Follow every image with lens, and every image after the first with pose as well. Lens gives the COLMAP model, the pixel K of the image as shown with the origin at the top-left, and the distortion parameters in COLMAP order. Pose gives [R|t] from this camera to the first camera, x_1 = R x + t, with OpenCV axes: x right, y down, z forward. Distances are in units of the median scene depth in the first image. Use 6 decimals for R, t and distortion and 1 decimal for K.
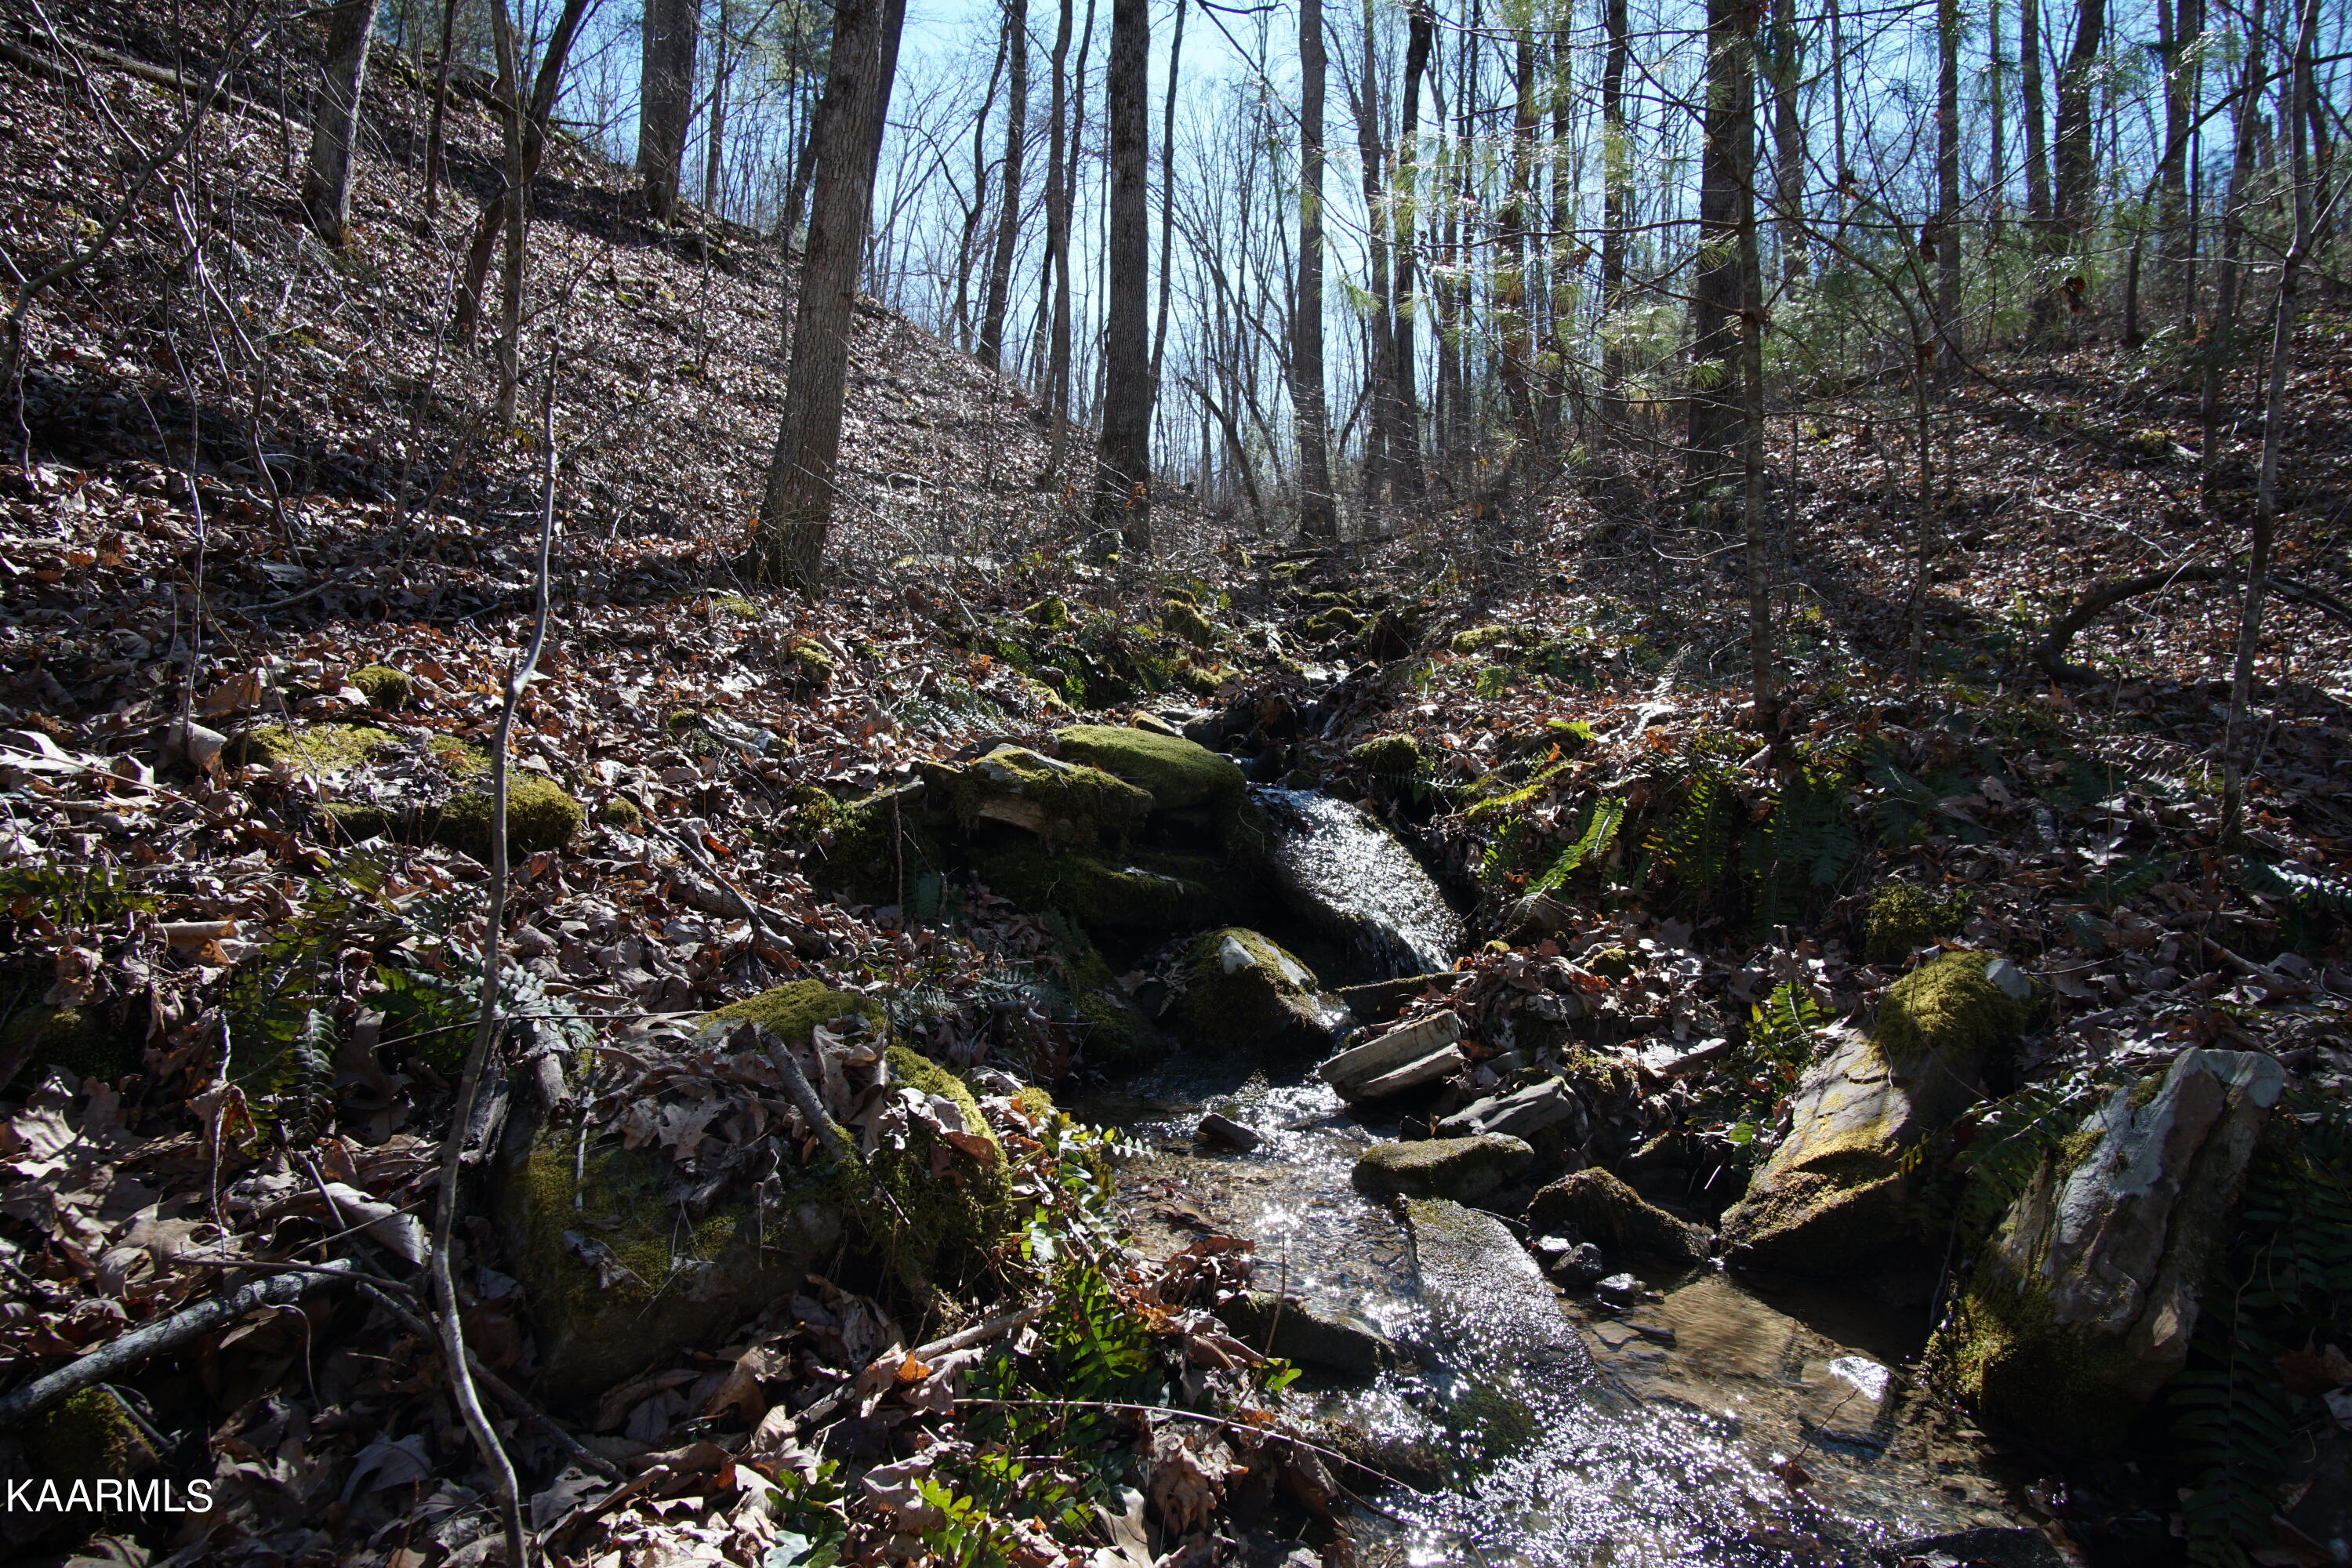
lens RADIAL K [[1262.4, 0, 1177.4], [0, 1262.4, 768.3], [0, 0, 1]] dist [-0.036123, 0.011517]
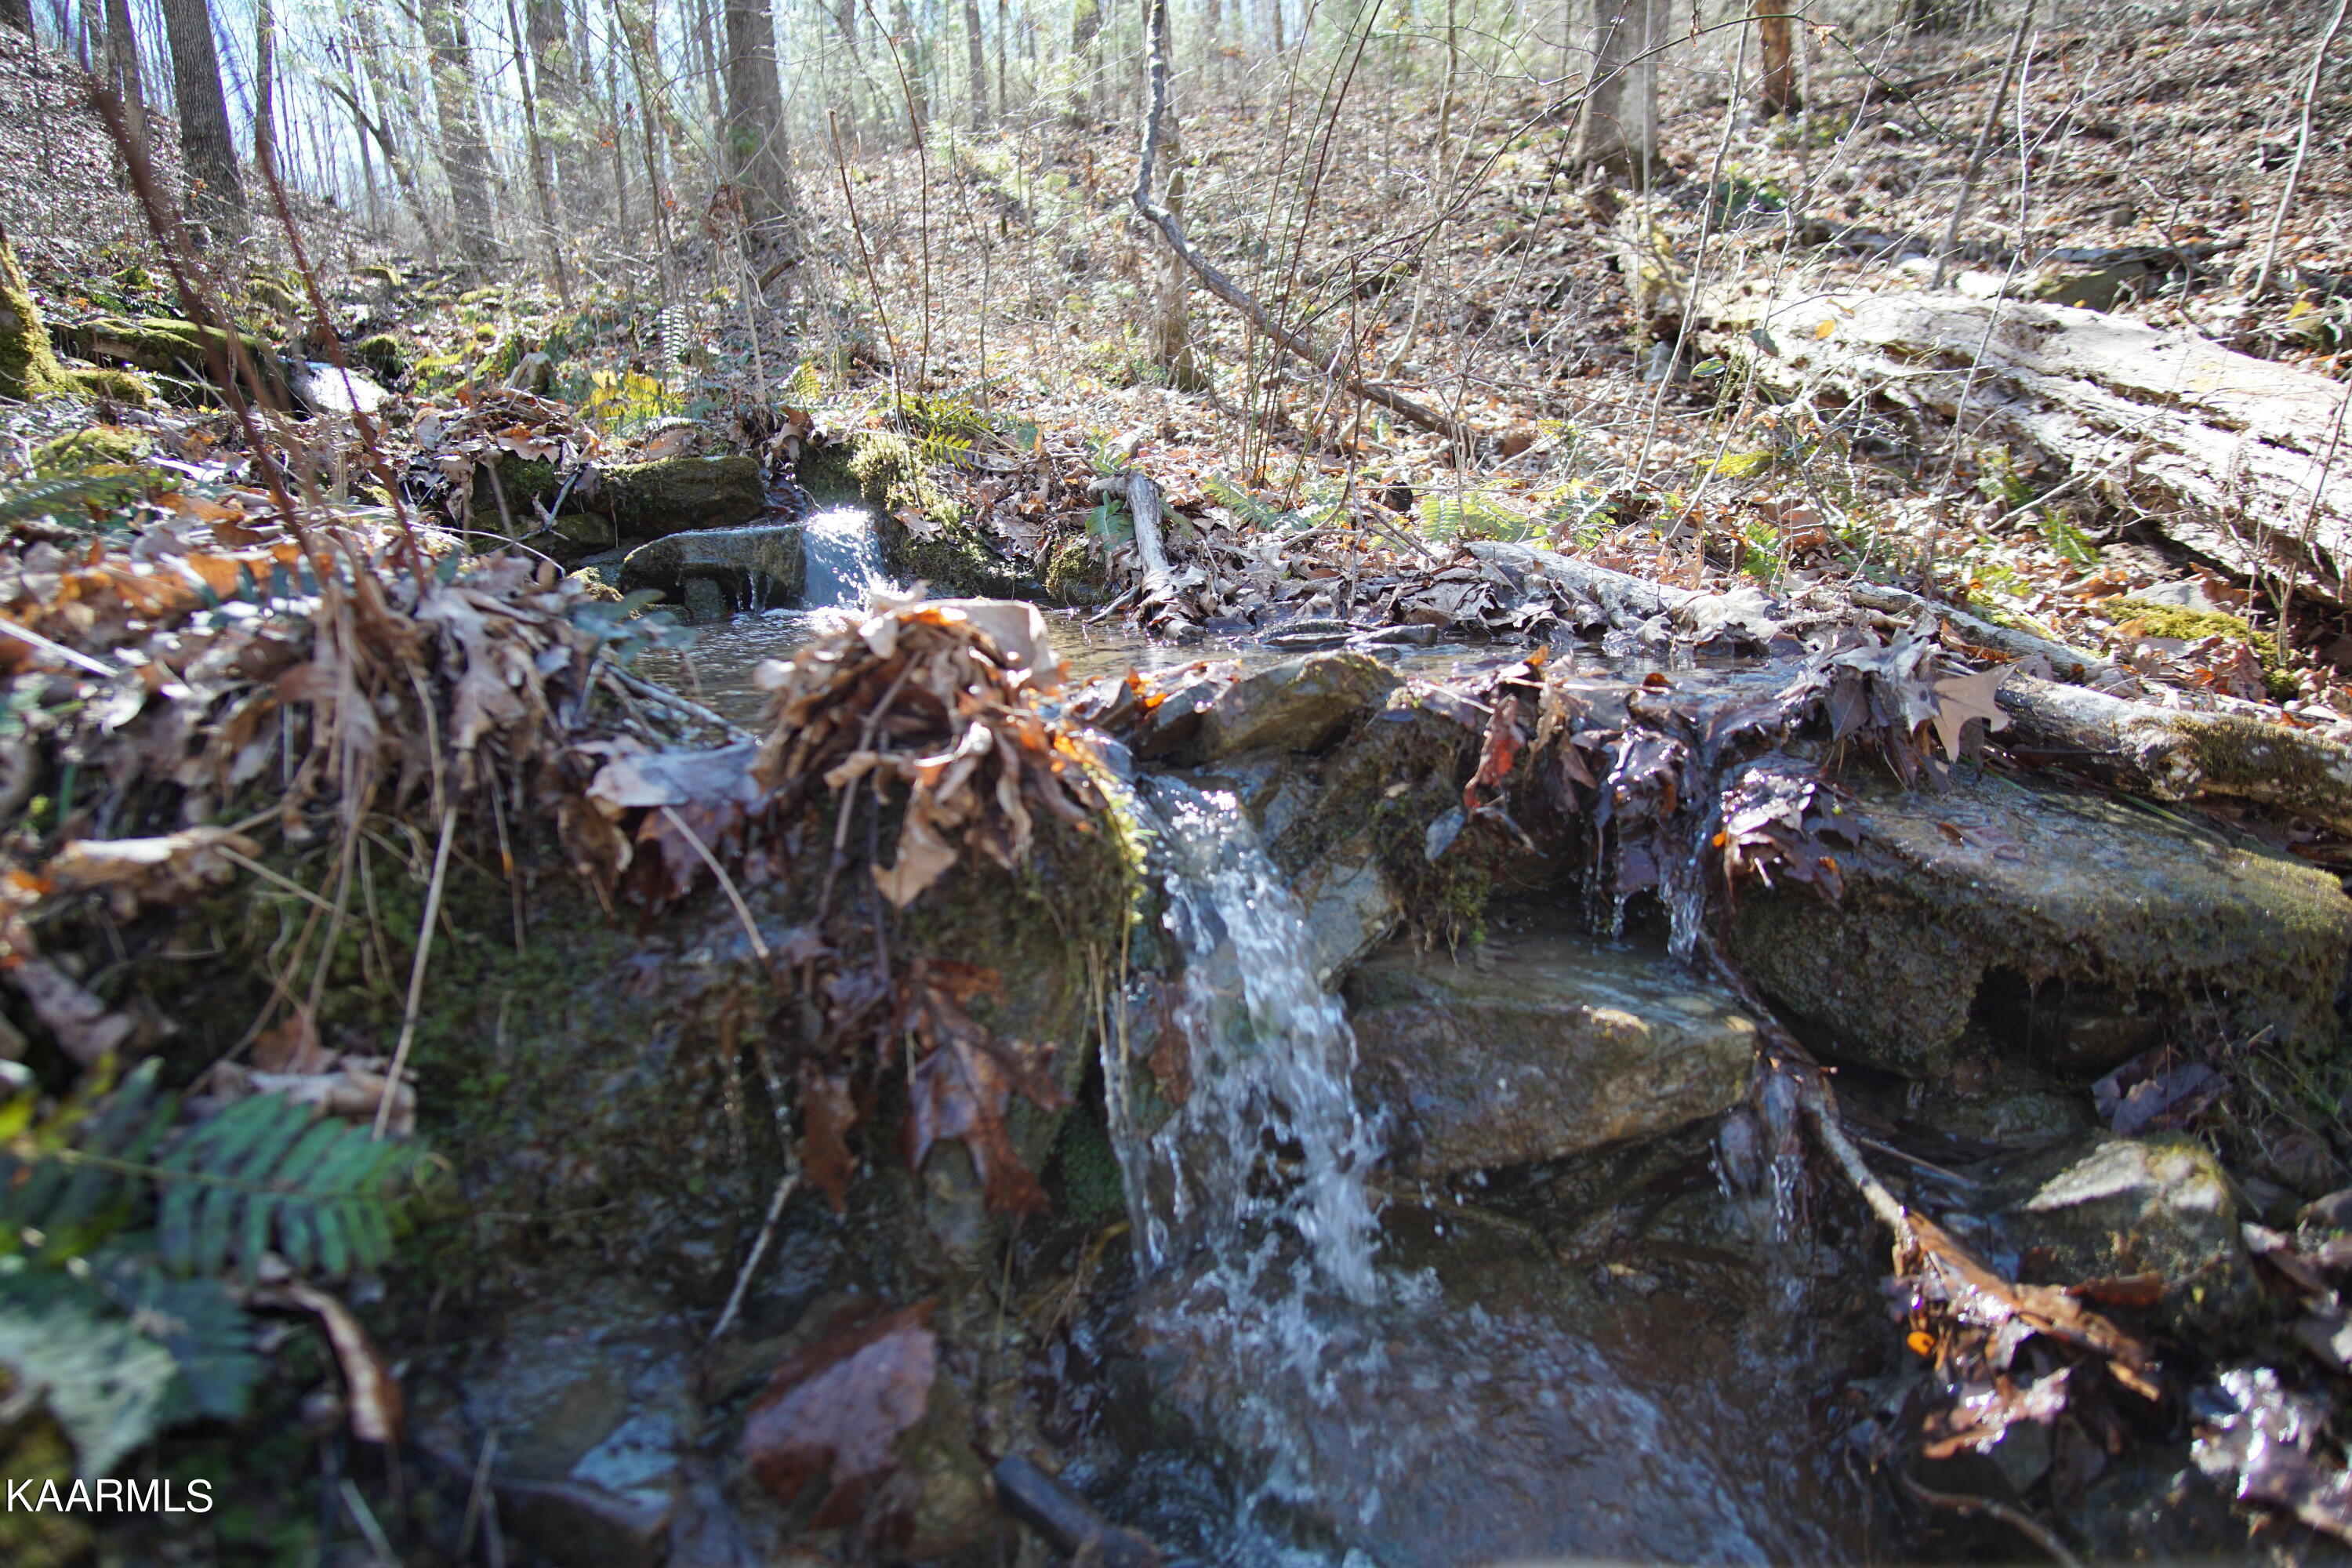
lens RADIAL K [[1262.3, 0, 1175.9], [0, 1262.3, 770.1], [0, 0, 1]] dist [-0.034778, 0.010268]
pose [[0.852164, -0.156863, 0.499209, 0.183716], [0.059942, 0.976994, 0.204671, 0.329032], [-0.519830, -0.144490, 0.841962, -1.339493]]
